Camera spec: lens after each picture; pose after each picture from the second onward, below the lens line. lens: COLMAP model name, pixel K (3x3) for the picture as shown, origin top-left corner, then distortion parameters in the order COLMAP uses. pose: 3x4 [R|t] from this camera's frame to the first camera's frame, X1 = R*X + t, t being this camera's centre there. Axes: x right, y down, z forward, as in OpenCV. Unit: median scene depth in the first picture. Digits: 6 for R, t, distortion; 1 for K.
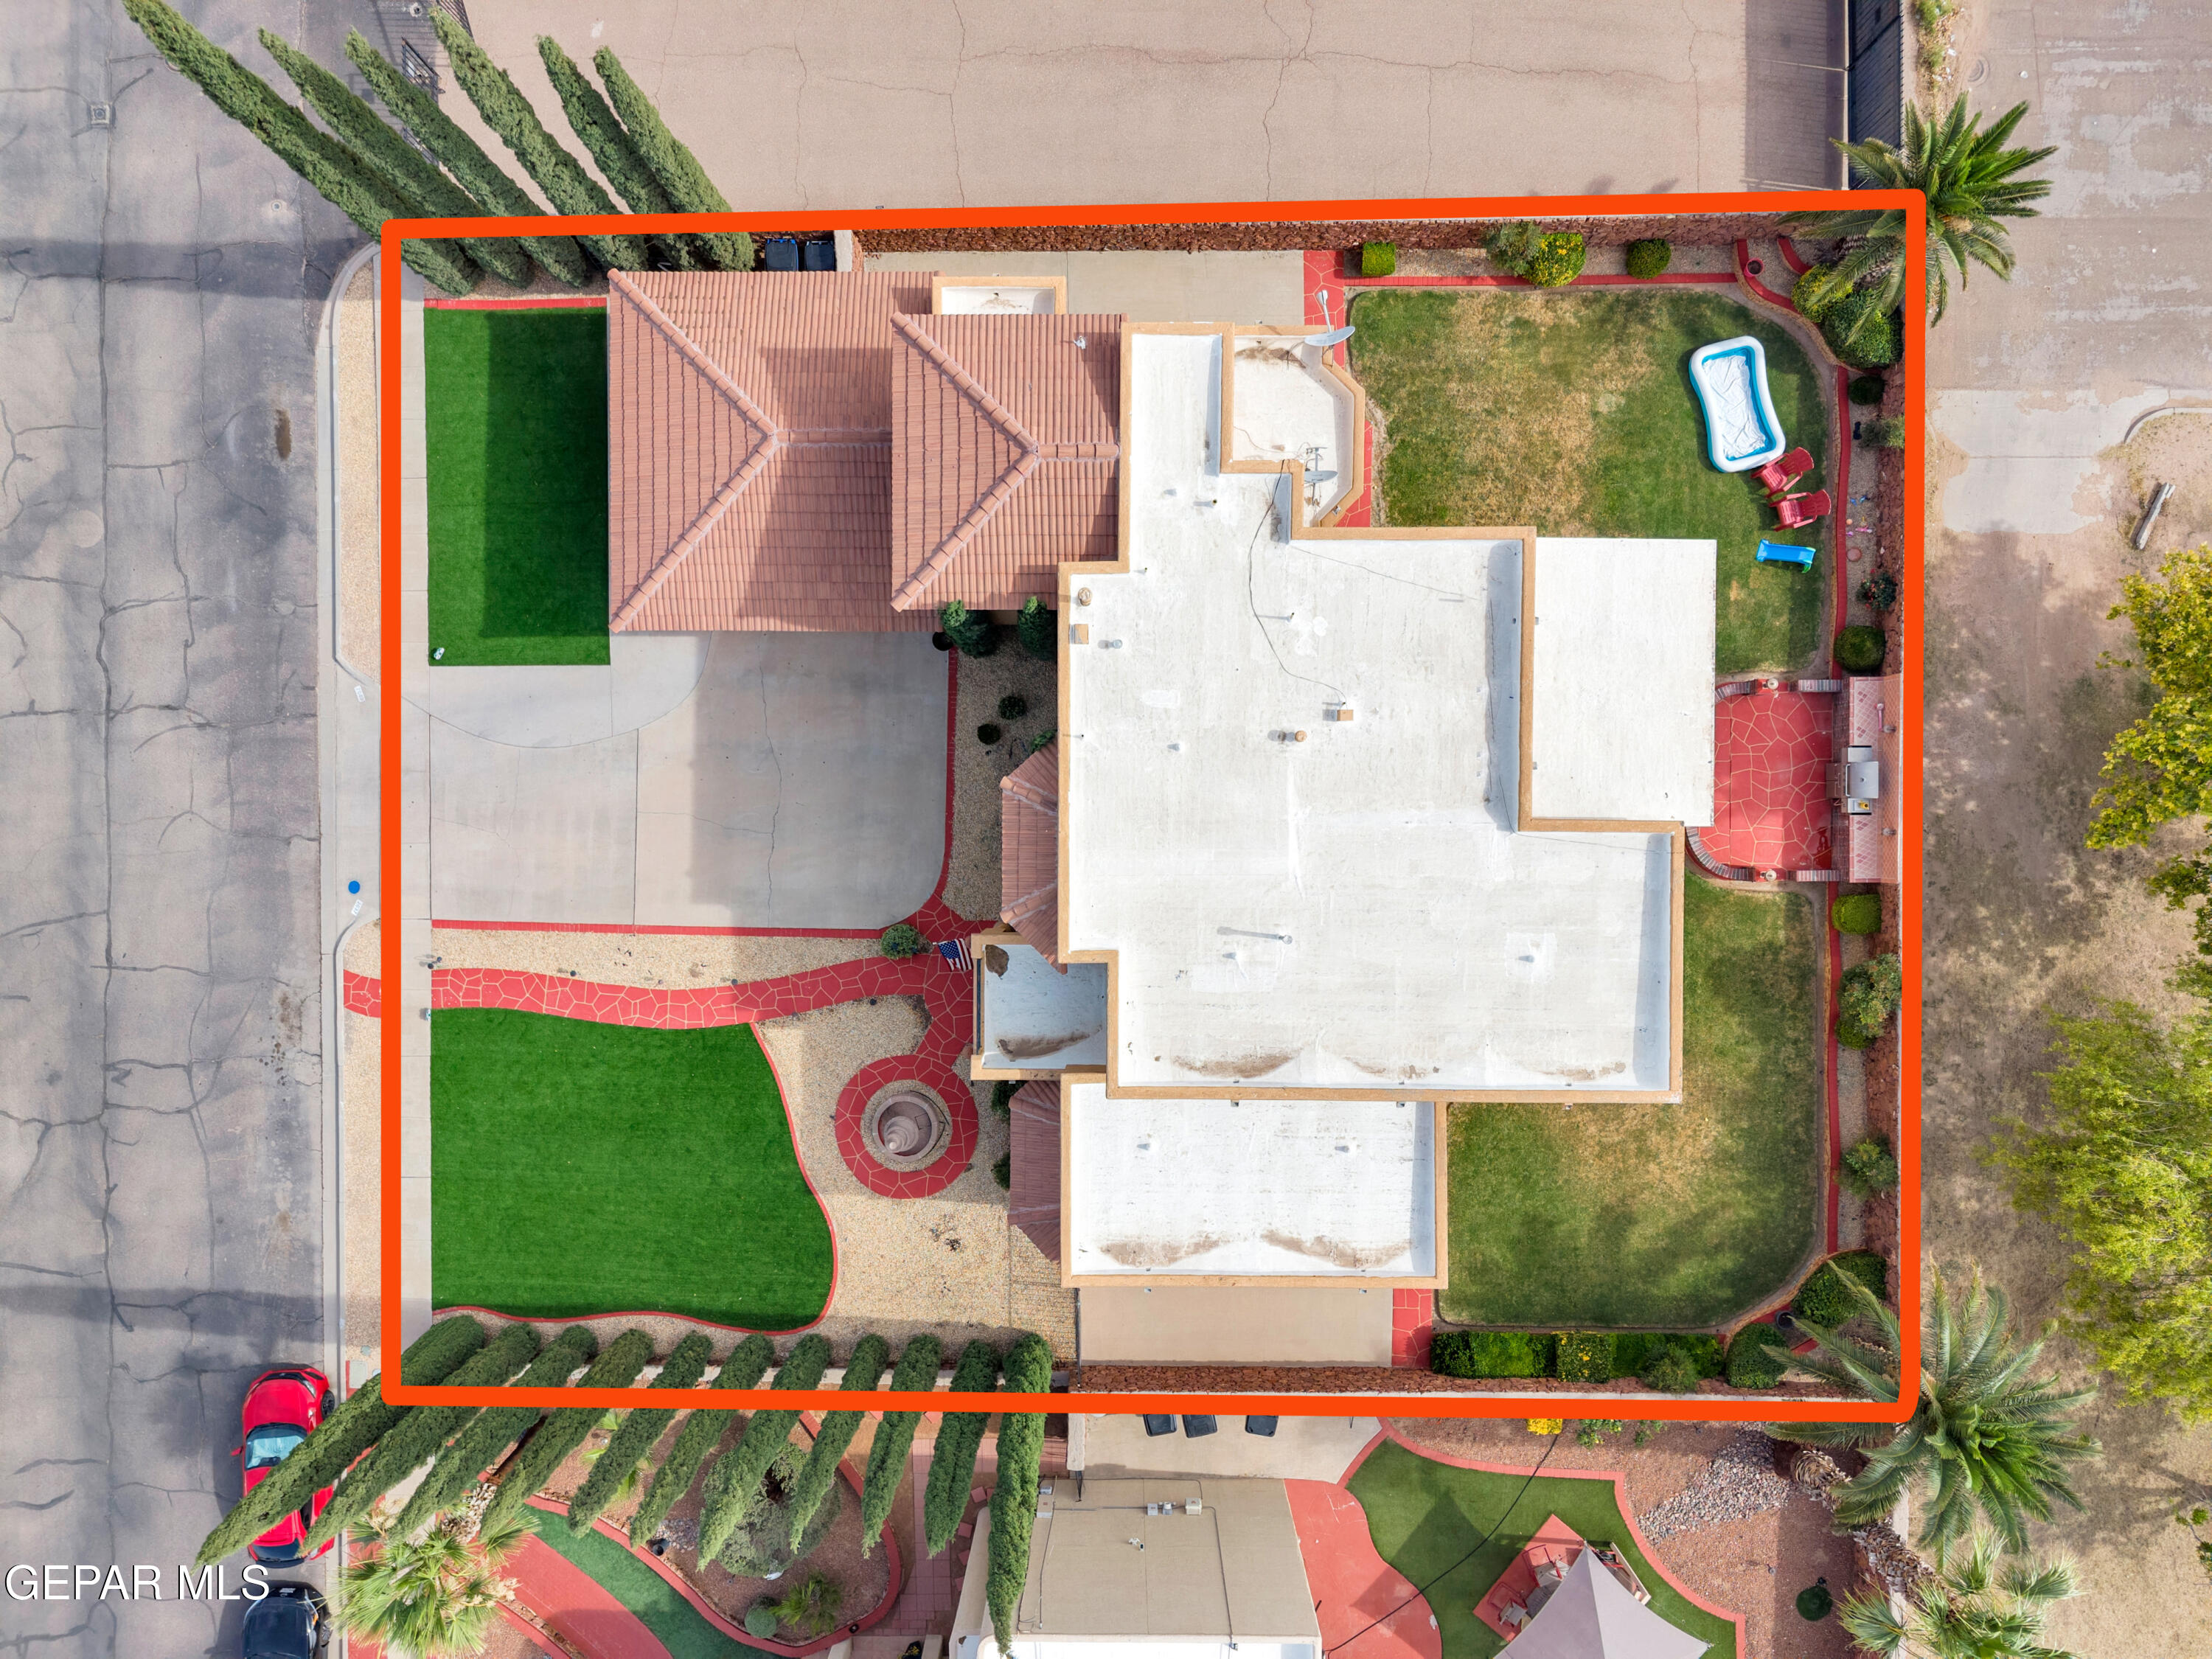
lens RADIAL K [[1480.9, 0, 1106.0], [0, 1480.9, 829.5], [0, 0, 1]] dist [0.021947, -0.023218]
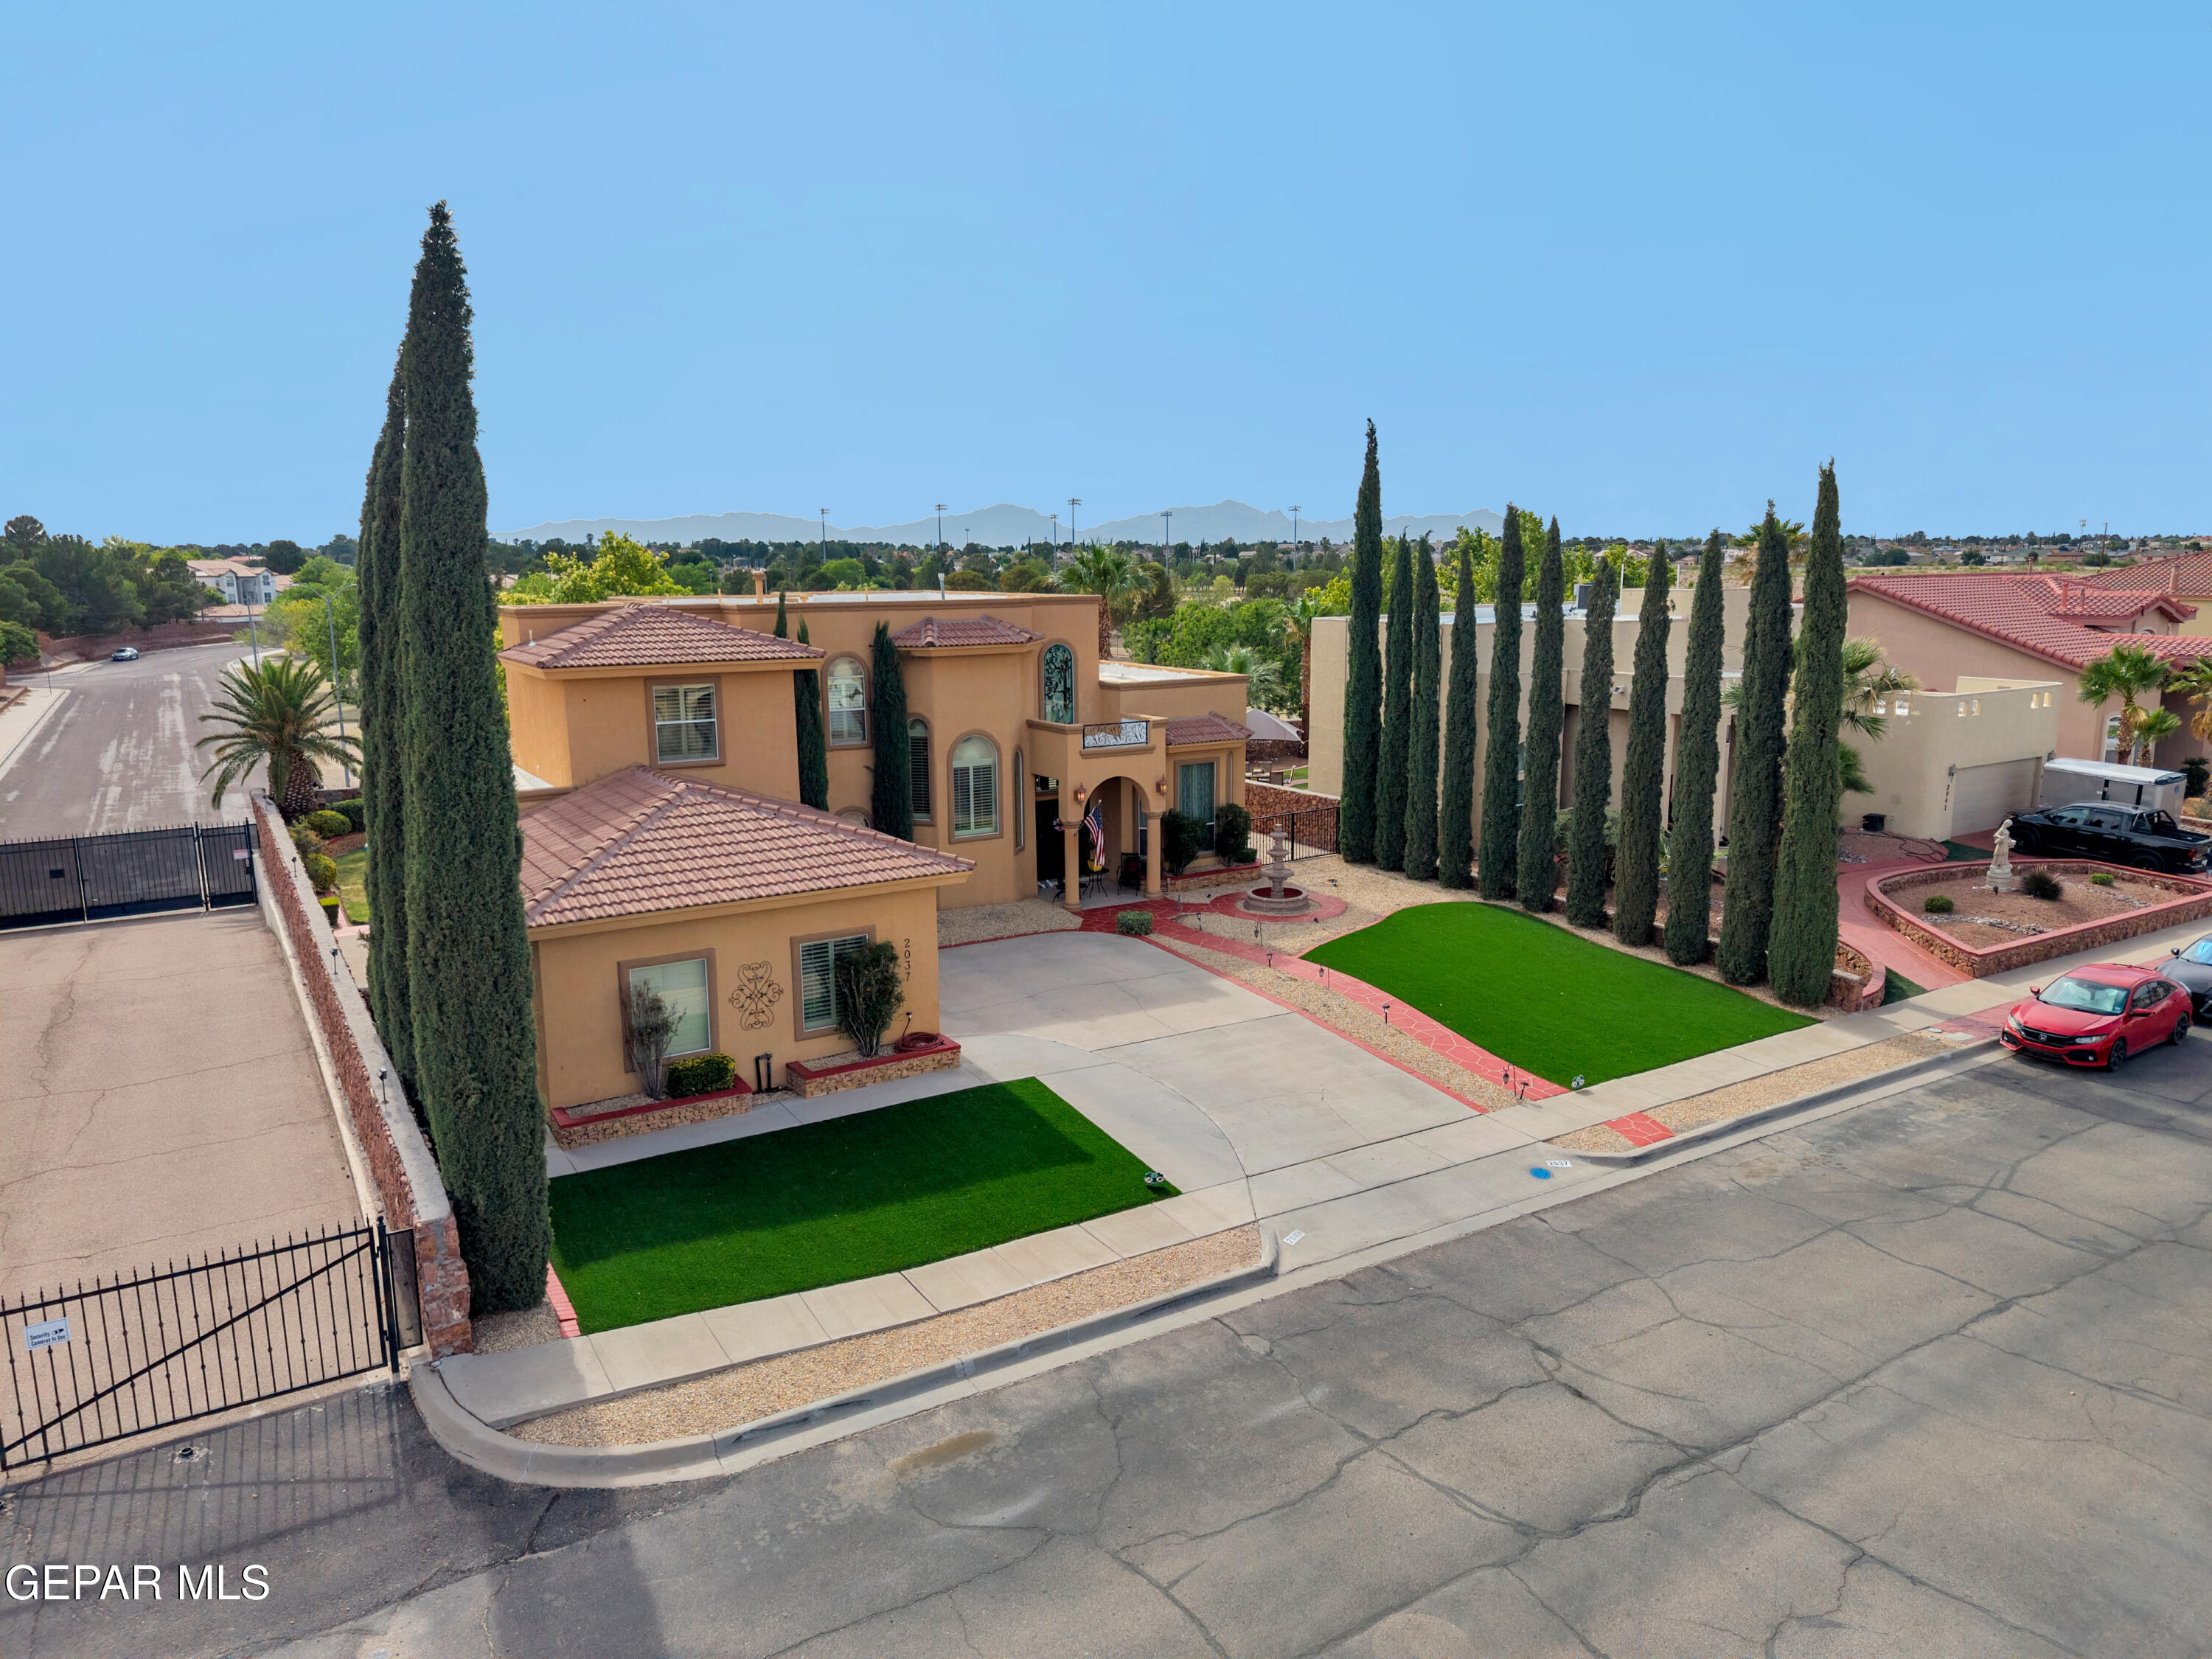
lens RADIAL K [[1480.9, 0, 1106.0], [0, 1480.9, 829.5], [0, 0, 1]] dist [0.021947, -0.023218]
pose [[-0.530334, -0.140159, 0.836123, -0.921453], [0.847466, -0.114847, 0.518277, -0.432438], [0.023385, 0.983446, 0.179687, 0.740552]]
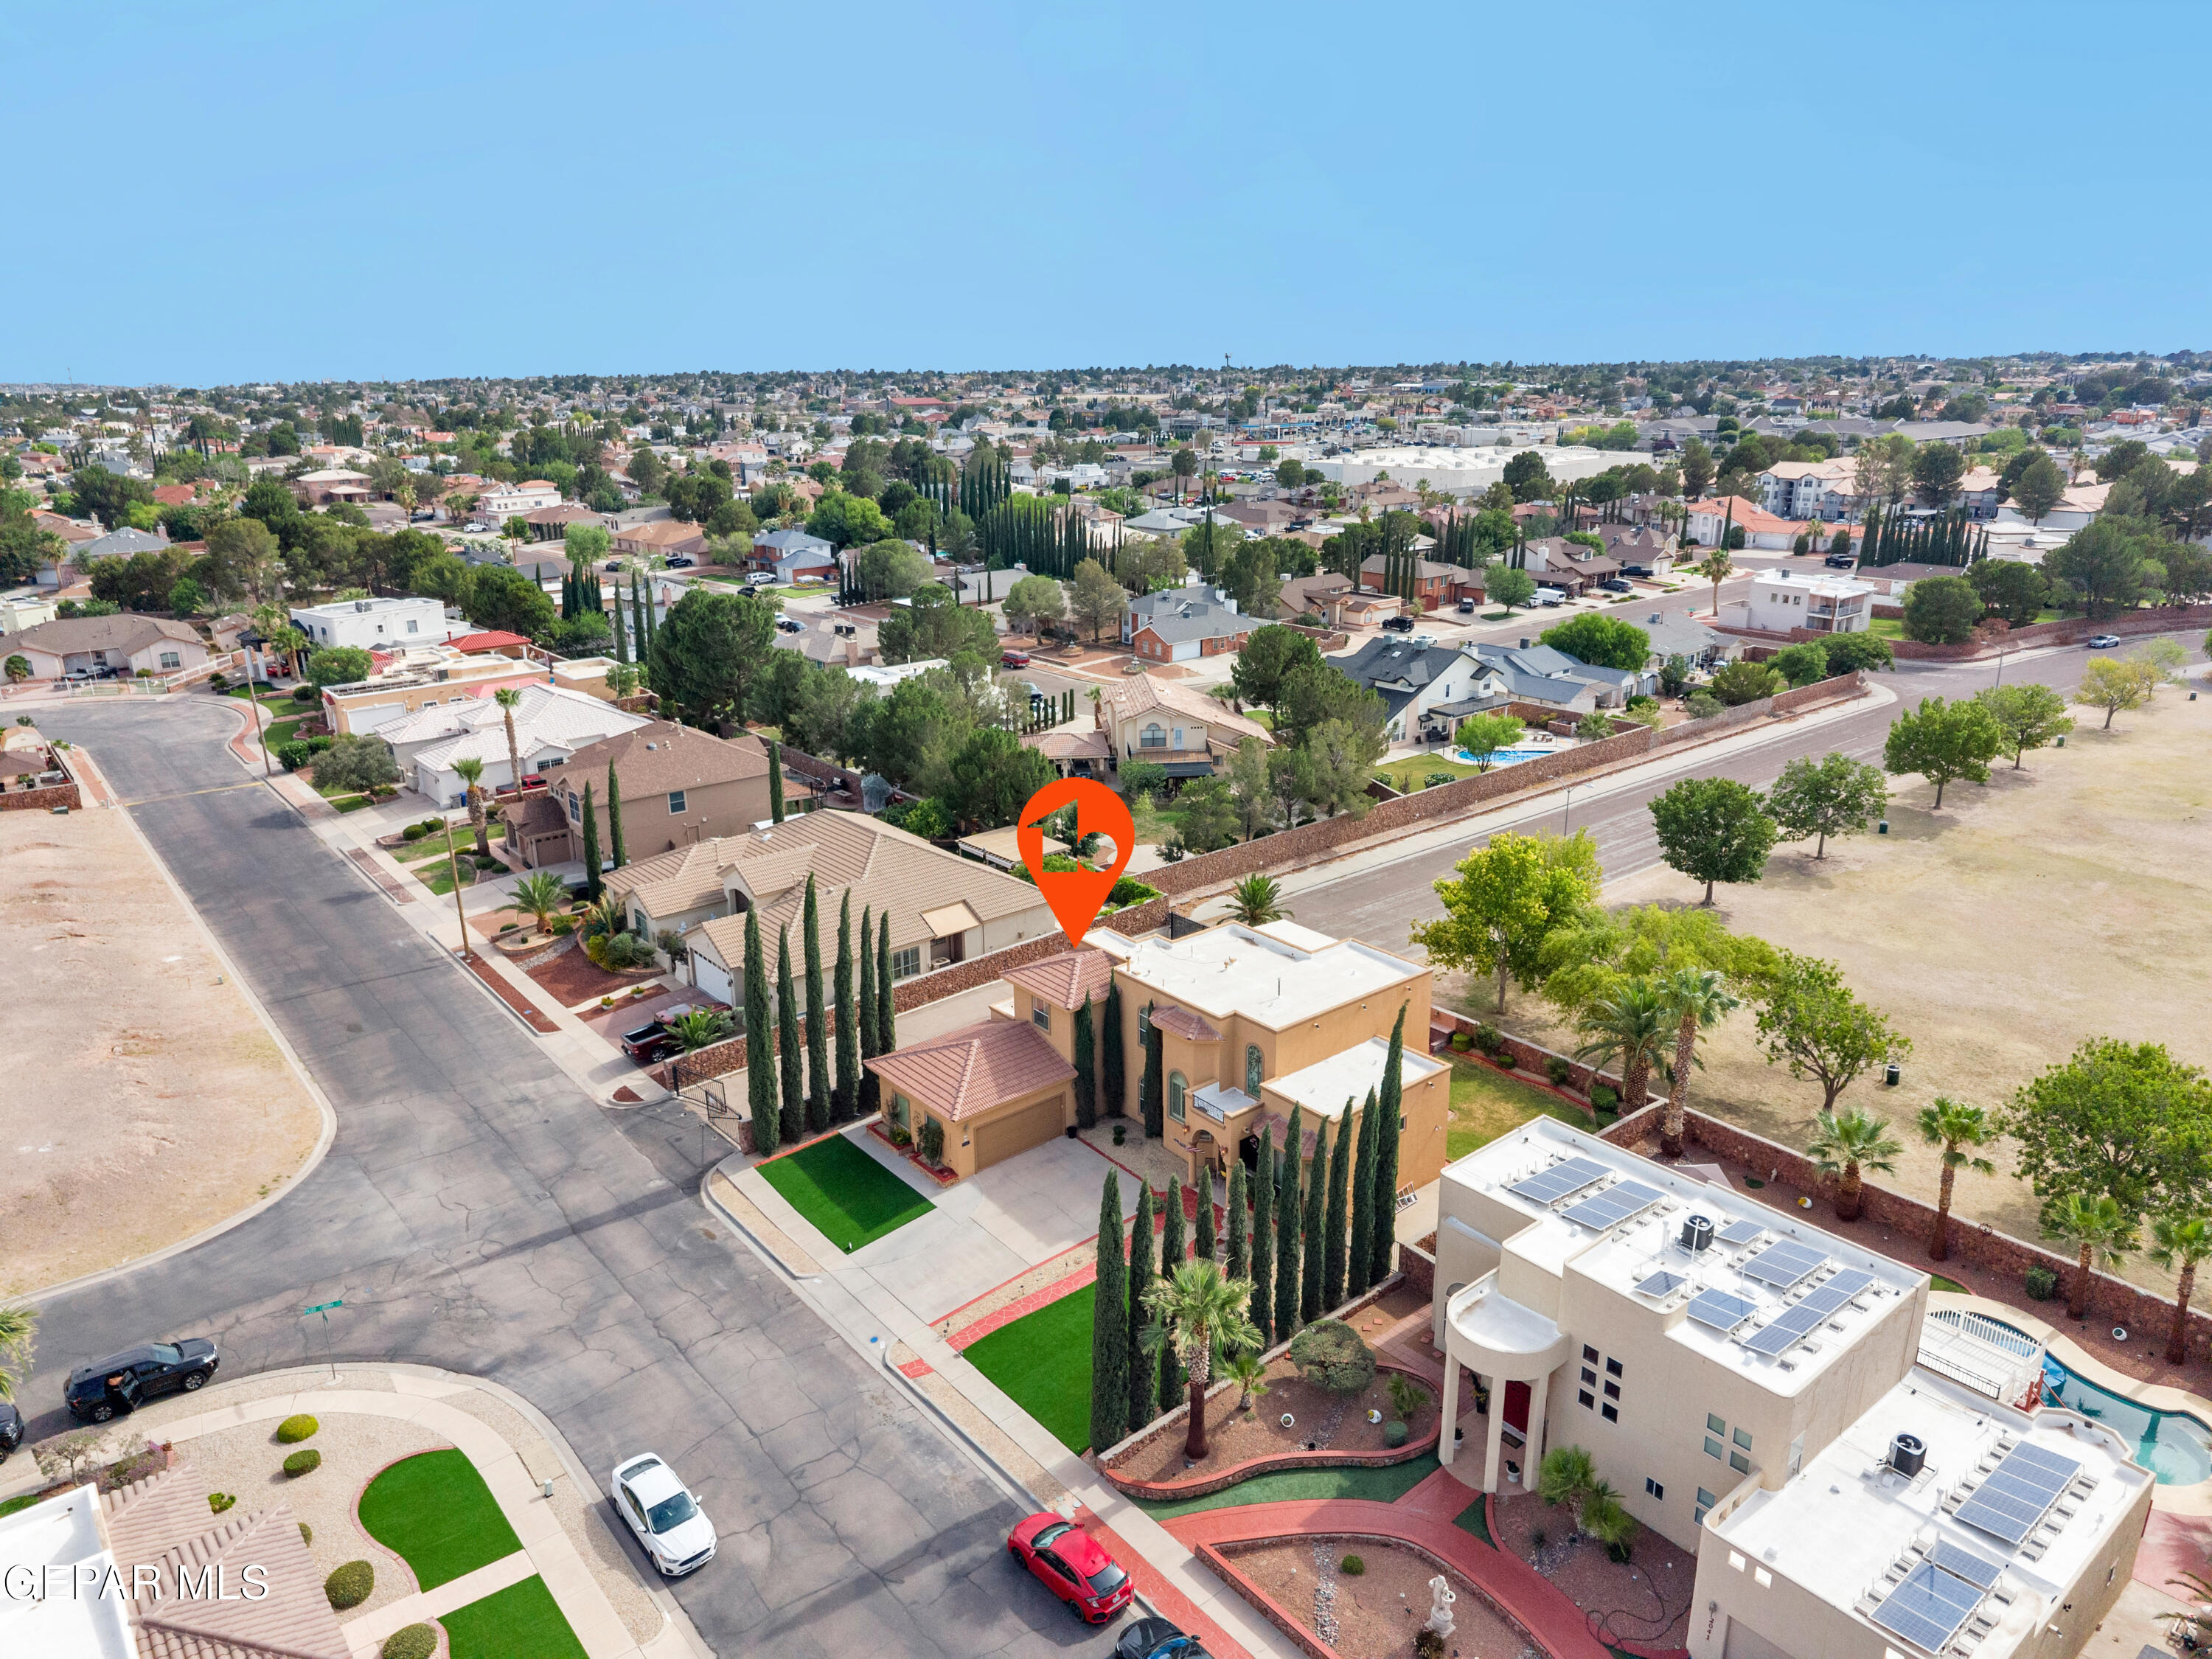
lens RADIAL K [[1480.9, 0, 1106.0], [0, 1480.9, 829.5], [0, 0, 1]] dist [0.021947, -0.023218]
pose [[0.768247, -0.193896, 0.610083, -1.183098], [0.640037, 0.214503, -0.737794, 1.257225], [0.012190, 0.957284, 0.288892, 0.022867]]
